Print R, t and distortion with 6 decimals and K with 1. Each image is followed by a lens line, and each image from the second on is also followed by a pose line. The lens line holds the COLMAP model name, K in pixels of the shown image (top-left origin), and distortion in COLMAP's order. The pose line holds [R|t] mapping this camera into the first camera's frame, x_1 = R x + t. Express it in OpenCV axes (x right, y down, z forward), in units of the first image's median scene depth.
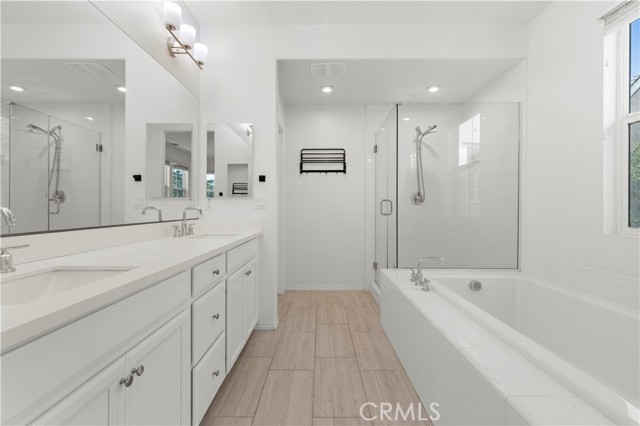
lens RADIAL K [[289.7, 0, 319.3], [0, 289.7, 210.1], [0, 0, 1]] dist [0.003541, 0.000386]
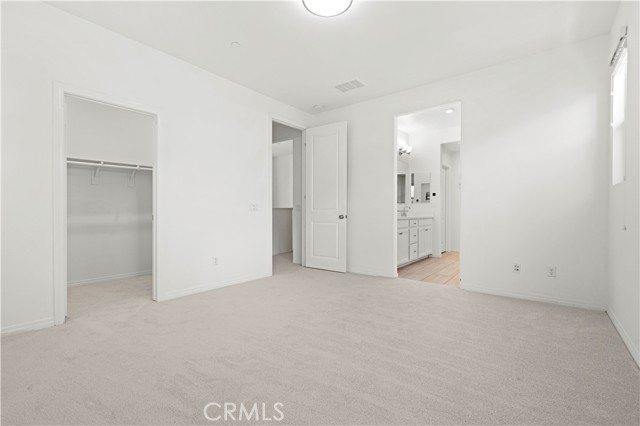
lens RADIAL K [[289.7, 0, 319.0], [0, 289.7, 213.3], [0, 0, 1]] dist [0.003541, 0.000386]
pose [[0.793391, 0.005098, -0.608691, 0.456607], [-0.008679, 0.999958, -0.002938, 0.055923], [0.608651, 0.007614, 0.793402, -1.336742]]
